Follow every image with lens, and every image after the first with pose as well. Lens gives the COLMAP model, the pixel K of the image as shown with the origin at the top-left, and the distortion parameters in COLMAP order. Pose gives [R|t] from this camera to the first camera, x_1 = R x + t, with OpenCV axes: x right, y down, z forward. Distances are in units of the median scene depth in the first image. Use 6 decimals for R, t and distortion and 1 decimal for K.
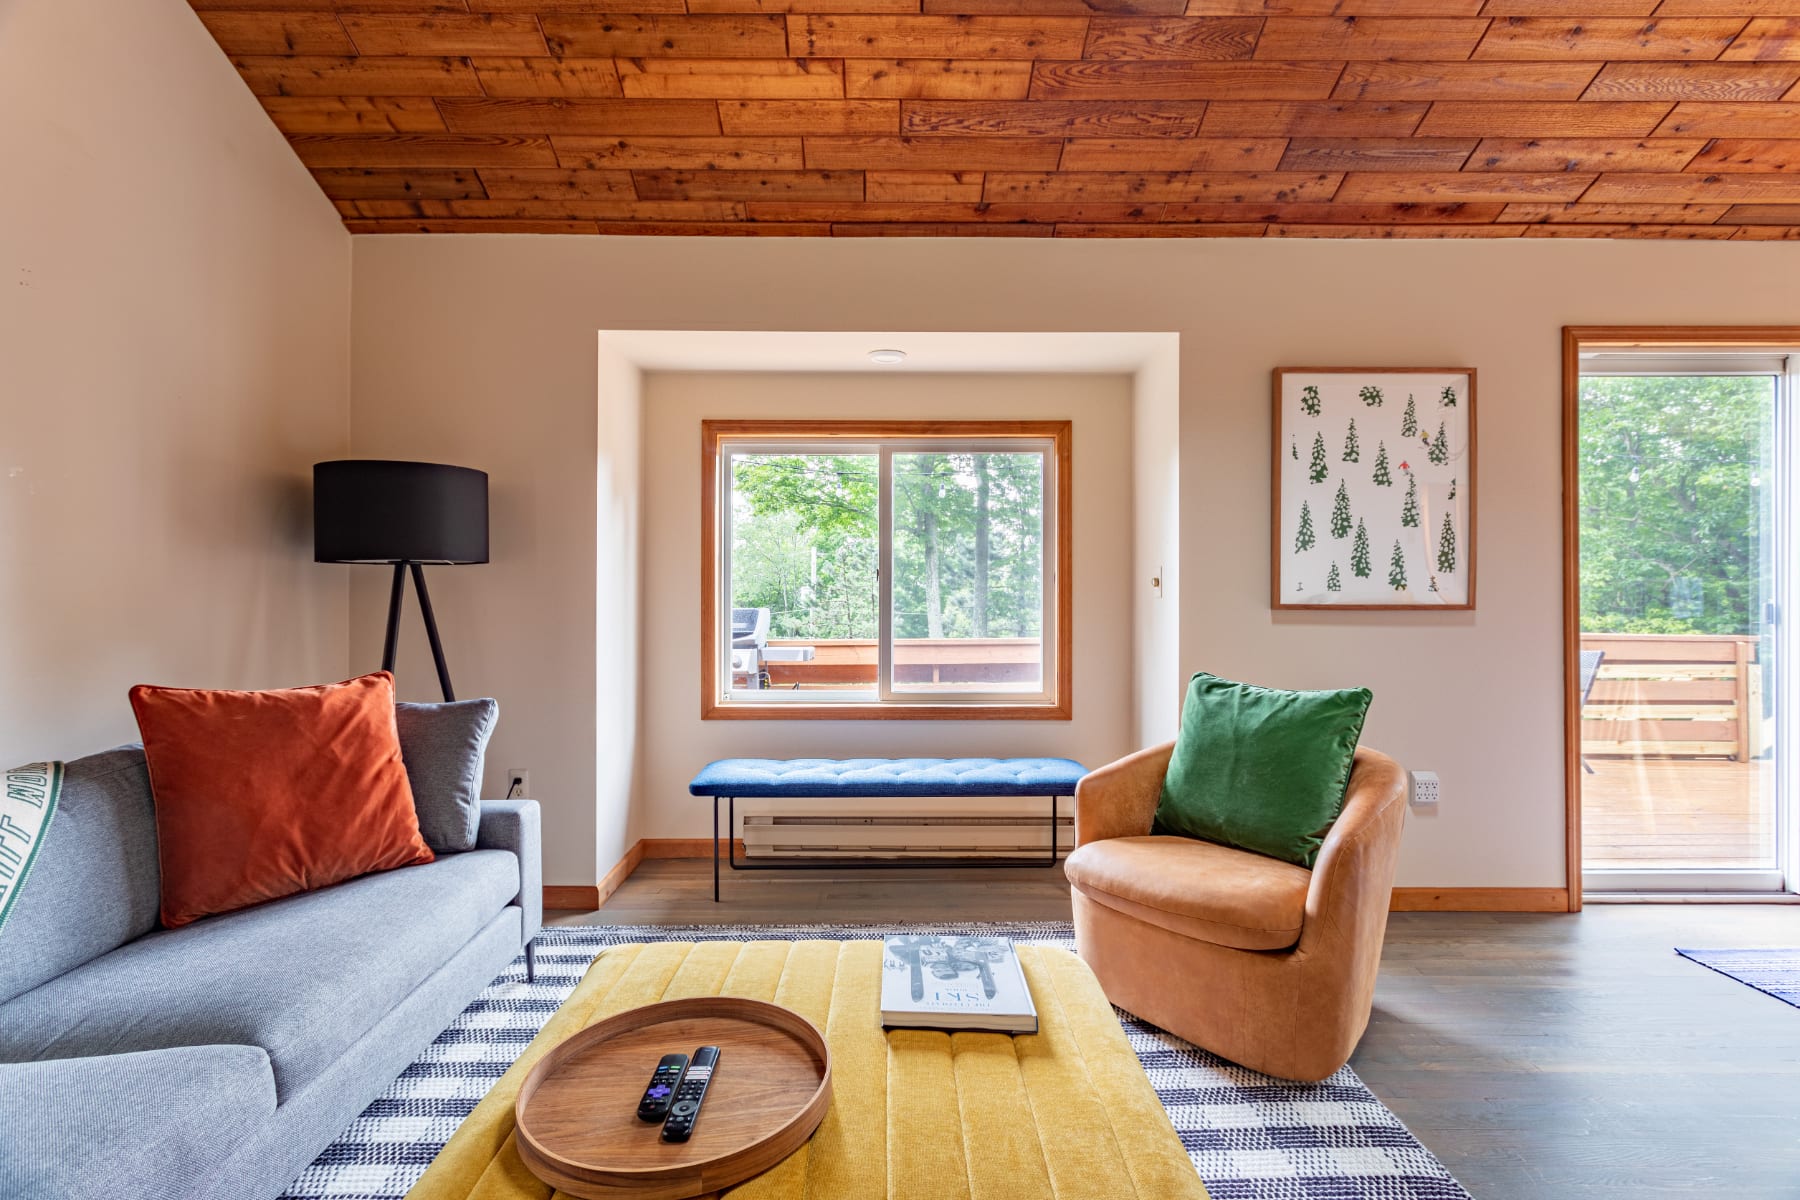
lens RADIAL K [[872.5, 0, 890.3], [0, 872.5, 593.0], [0, 0, 1]] dist [-0.005170, 0.005159]
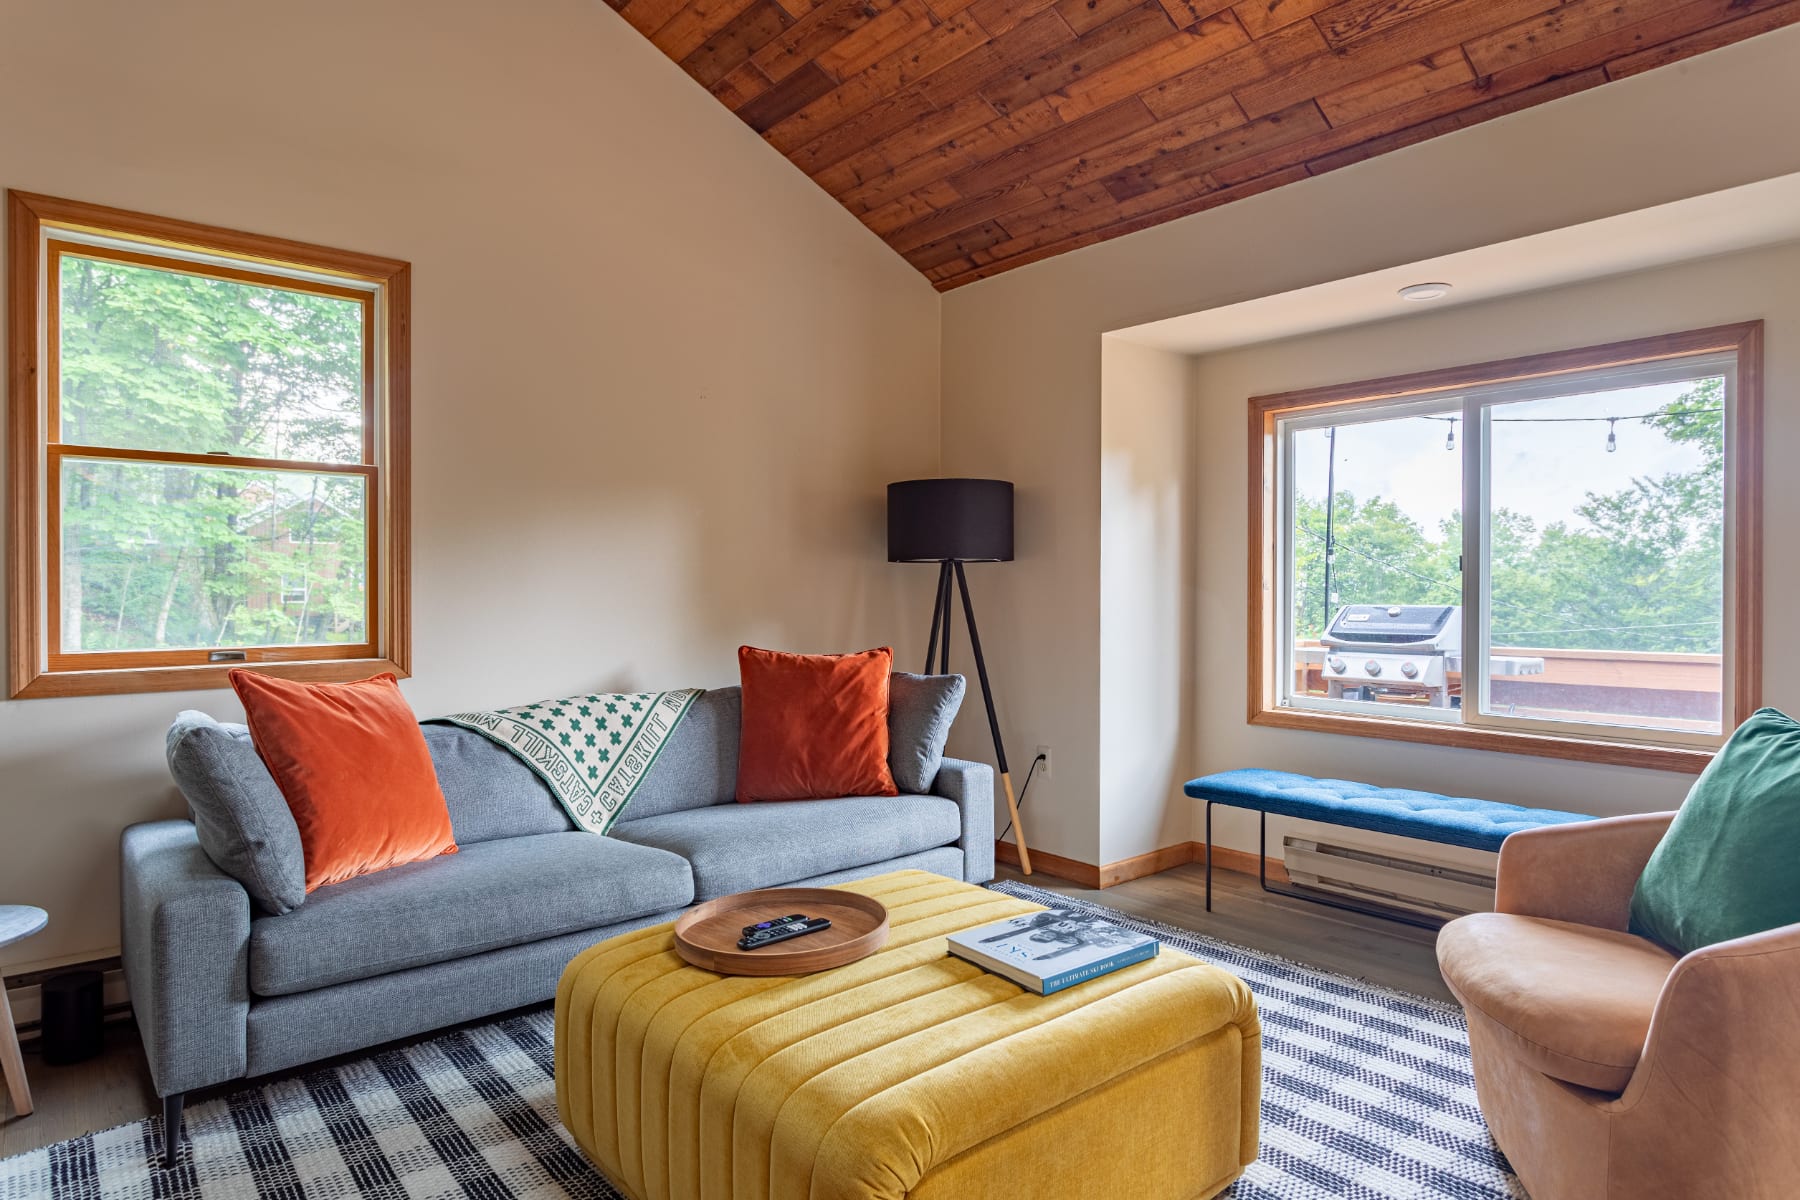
lens RADIAL K [[1036.6, 0, 901.5], [0, 1036.6, 590.2], [0, 0, 1]] dist [-0.016504, 0.008857]
pose [[0.641396, 0.001568, -0.767209, 0.493649], [0.000211, 0.999998, 0.002220, 0.002354], [0.767210, -0.001586, 0.641394, 0.025974]]
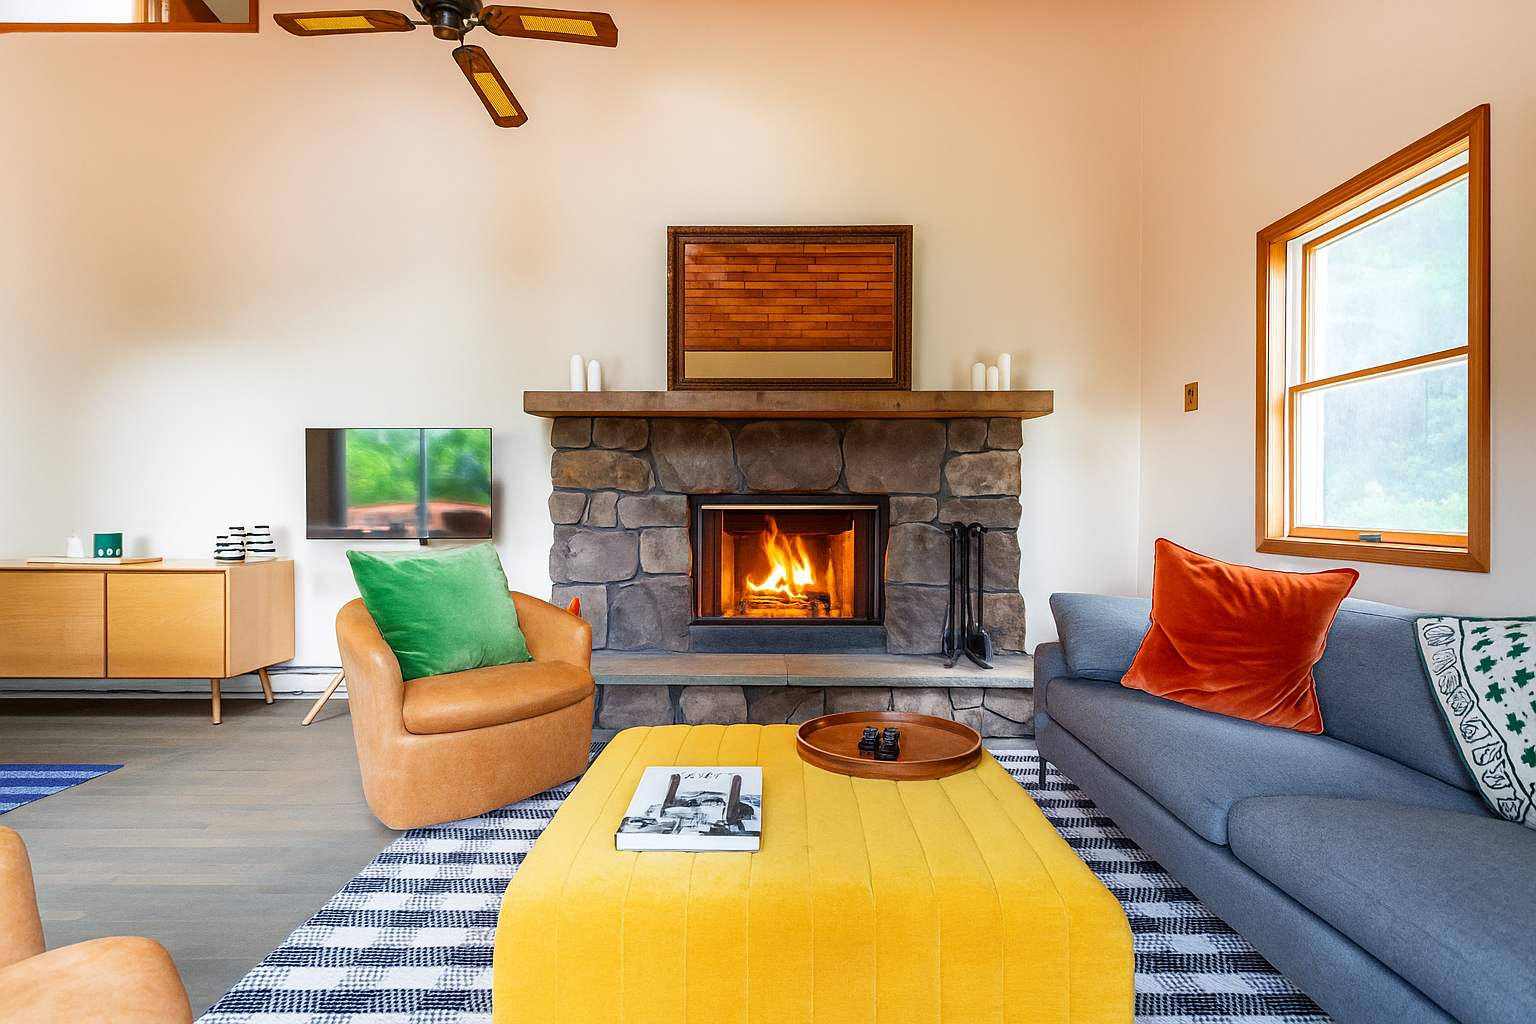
lens RADIAL K [[744.6, 0, 761.4], [0, 744.6, 509.2], [0, 0, 1]] dist [-0.005170, 0.005159]
pose [[-0.999393, -0.004107, 0.034581, -0.019499], [-0.003946, 0.999981, 0.004724, 0.034813], [-0.034599, 0.004585, -0.999391, 1.034611]]
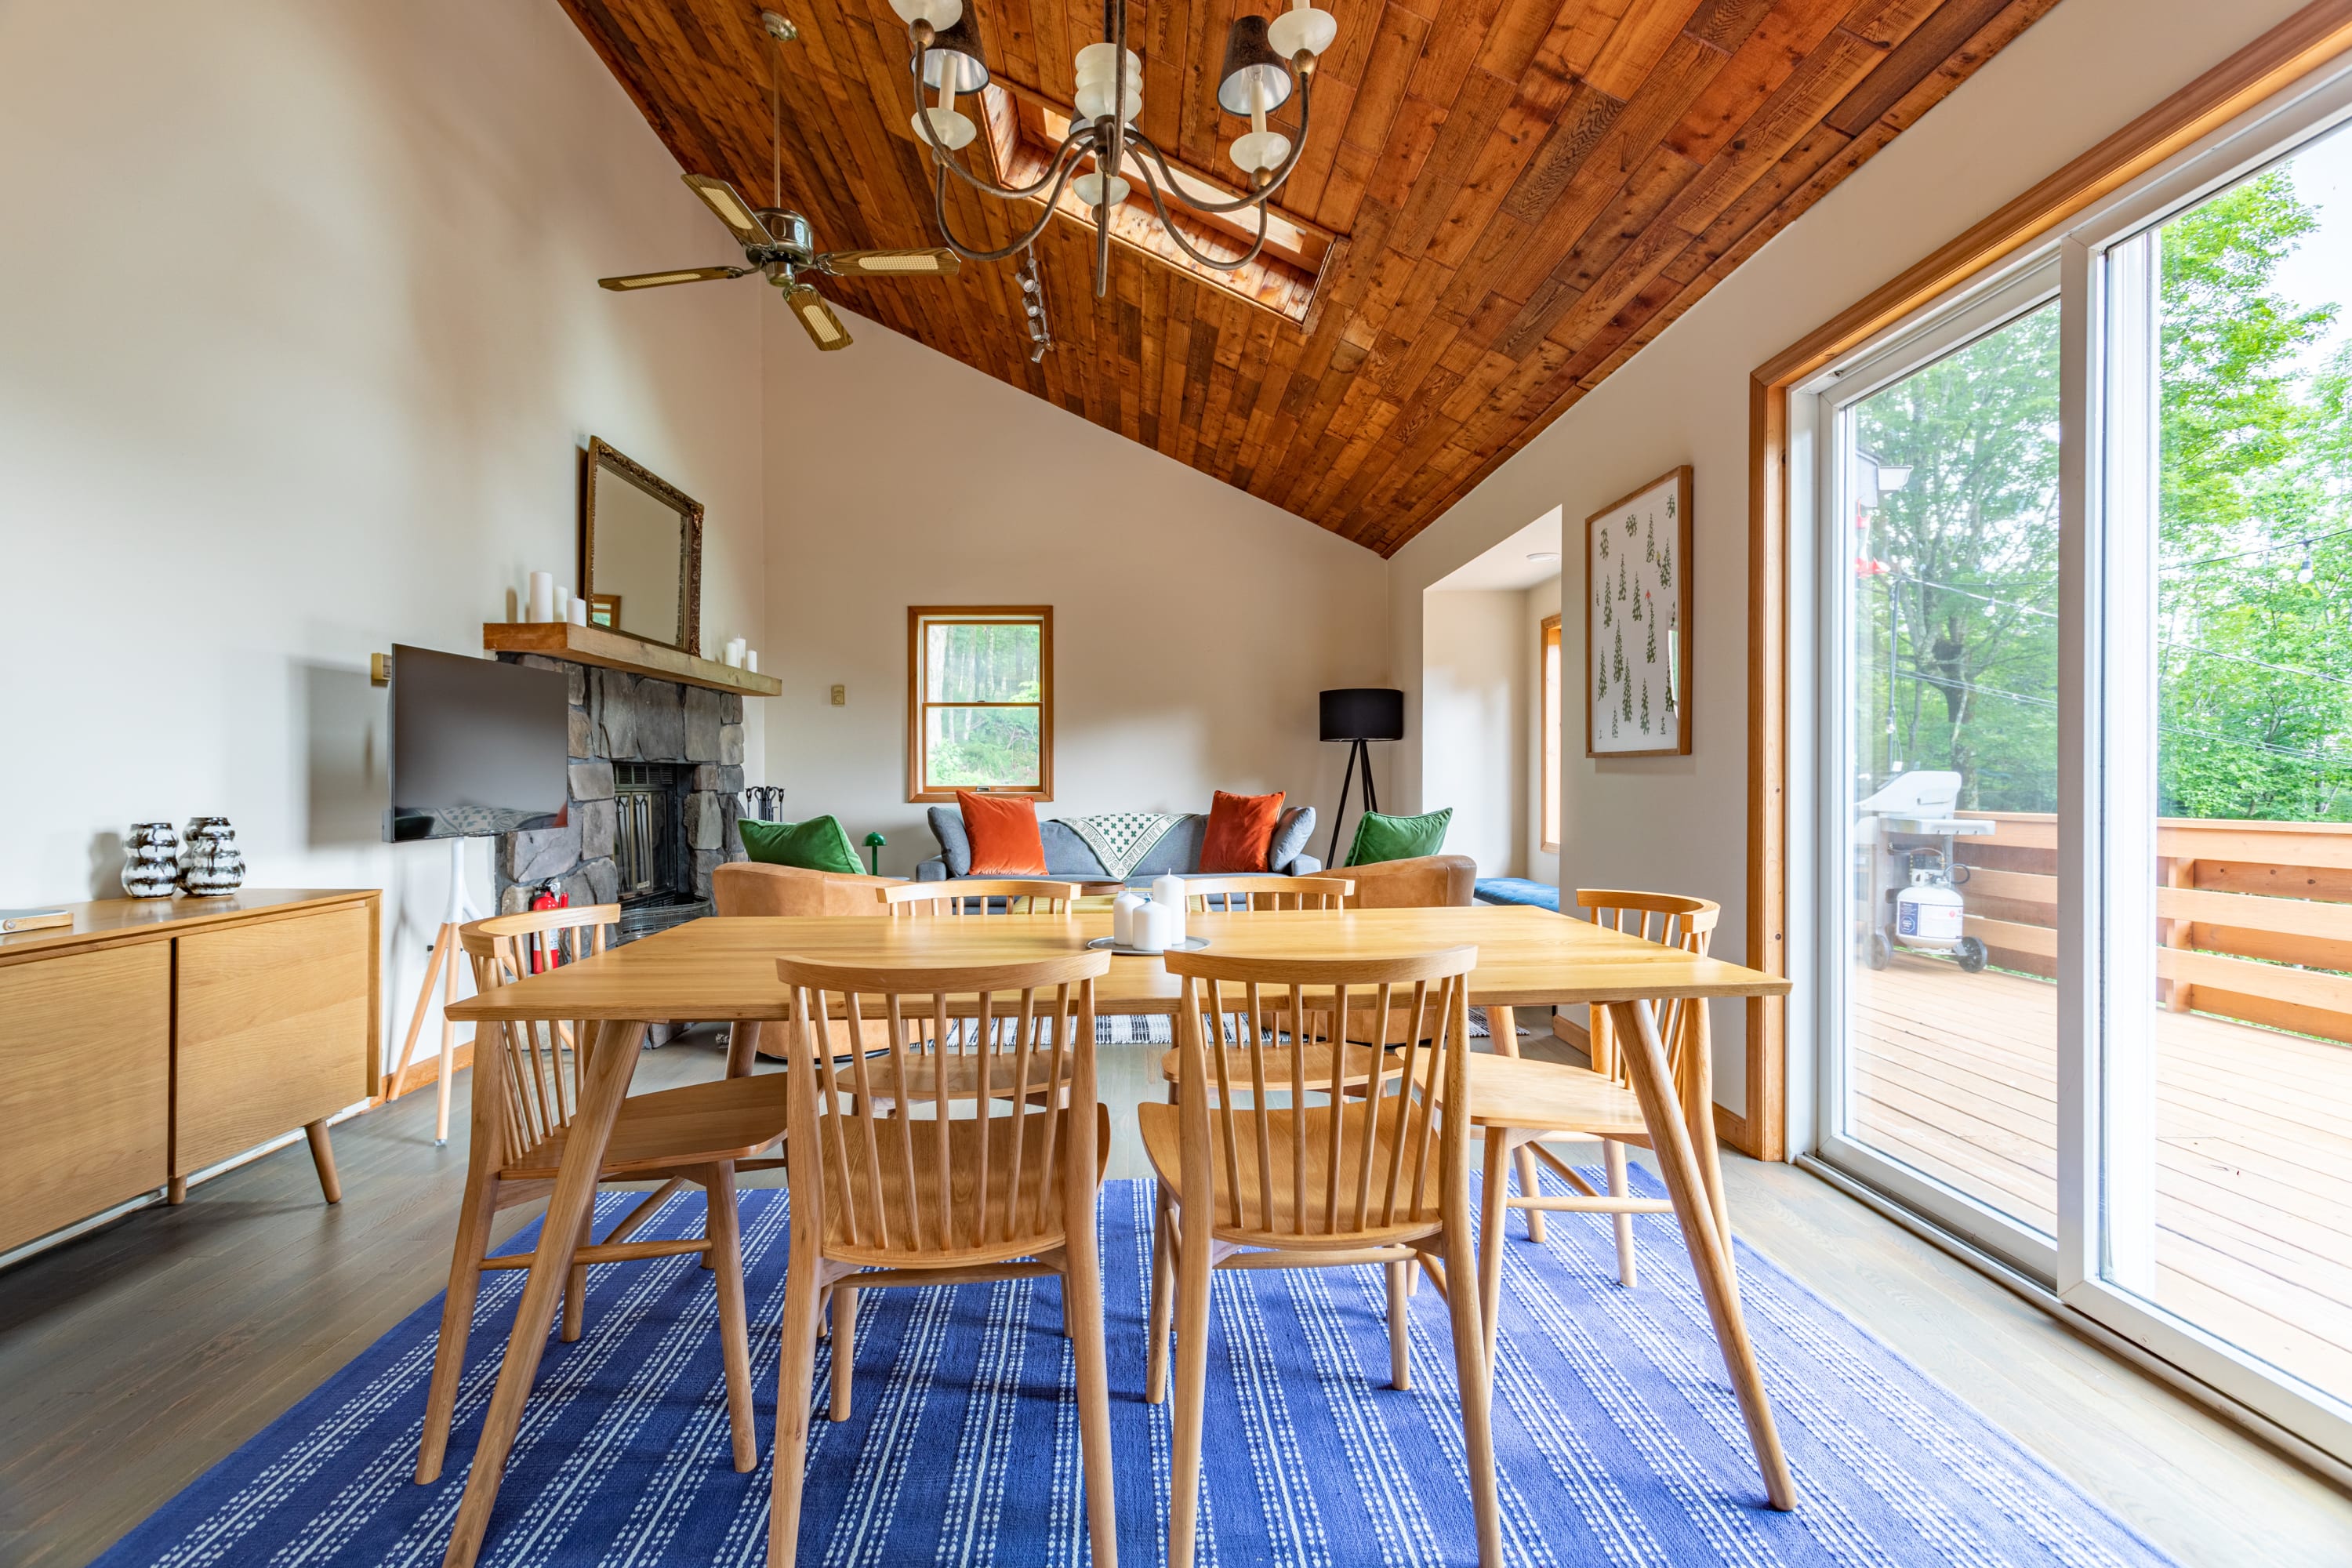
lens RADIAL K [[1140.1, 0, 1159.3], [0, 1140.1, 782.5], [0, 0, 1]] dist [-0.005170, 0.005159]
pose [[0.020386, 0.005461, -0.999777, 1.866614], [0.002655, 0.999981, 0.005517, 0.040766], [0.999789, -0.002767, 0.020371, 0.507077]]
